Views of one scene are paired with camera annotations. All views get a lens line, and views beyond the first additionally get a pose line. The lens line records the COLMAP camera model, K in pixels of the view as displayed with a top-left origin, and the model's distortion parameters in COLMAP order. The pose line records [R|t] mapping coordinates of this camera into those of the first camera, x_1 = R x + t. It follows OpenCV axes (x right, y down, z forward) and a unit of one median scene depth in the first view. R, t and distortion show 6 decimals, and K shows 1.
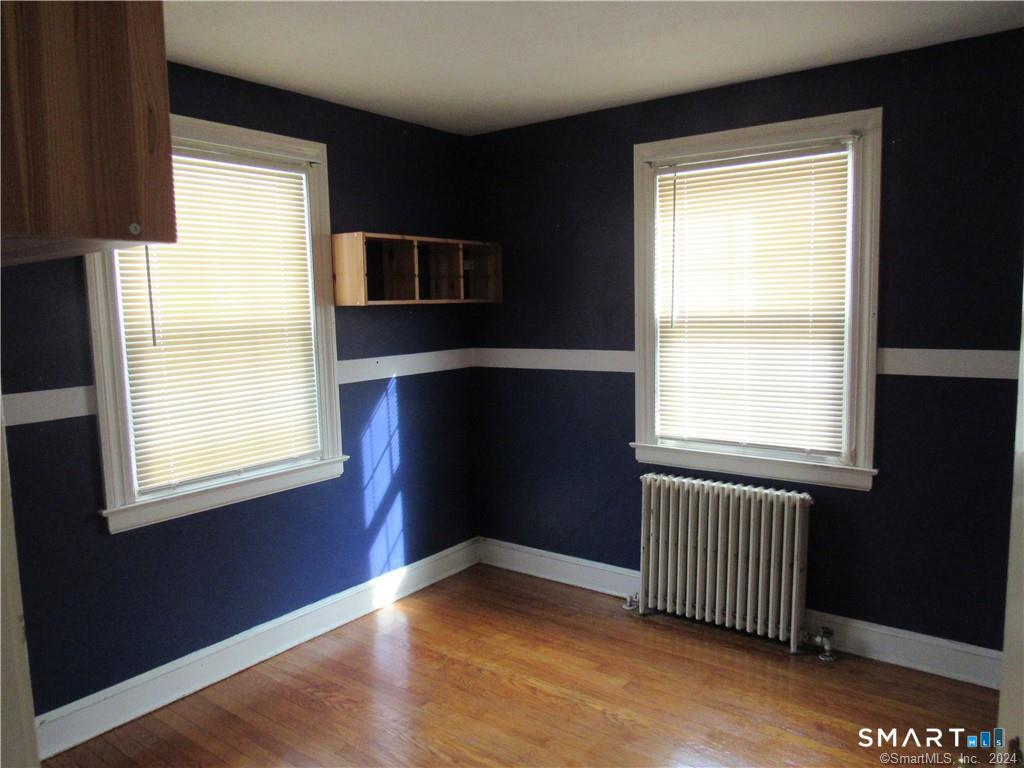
lens RADIAL K [[733.0, 0, 514.4], [0, 733.0, 387.9], [0, 0, 1]] dist [-0.031996, 0.015416]
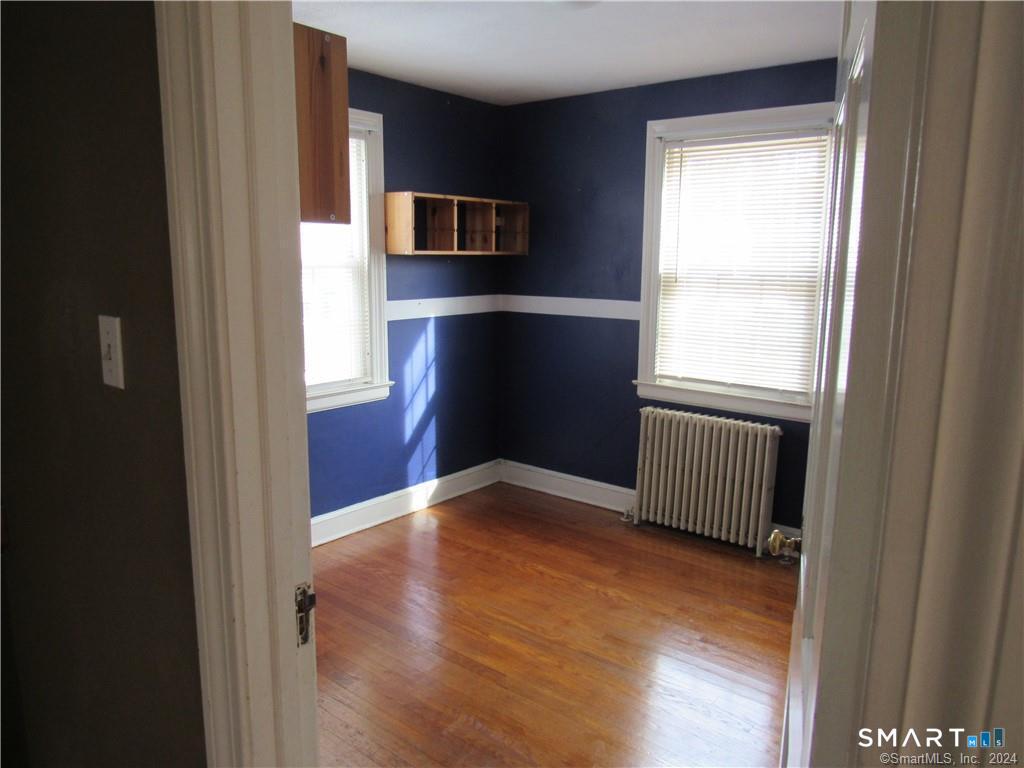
lens RADIAL K [[733.0, 0, 508.6], [0, 733.0, 385.6], [0, 0, 1]] dist [-0.031996, 0.015416]
pose [[0.998564, 0.039324, -0.036376, 0.003037], [-0.036912, 0.997217, 0.064781, 0.015968], [0.038822, -0.063345, 0.997236, -0.181986]]
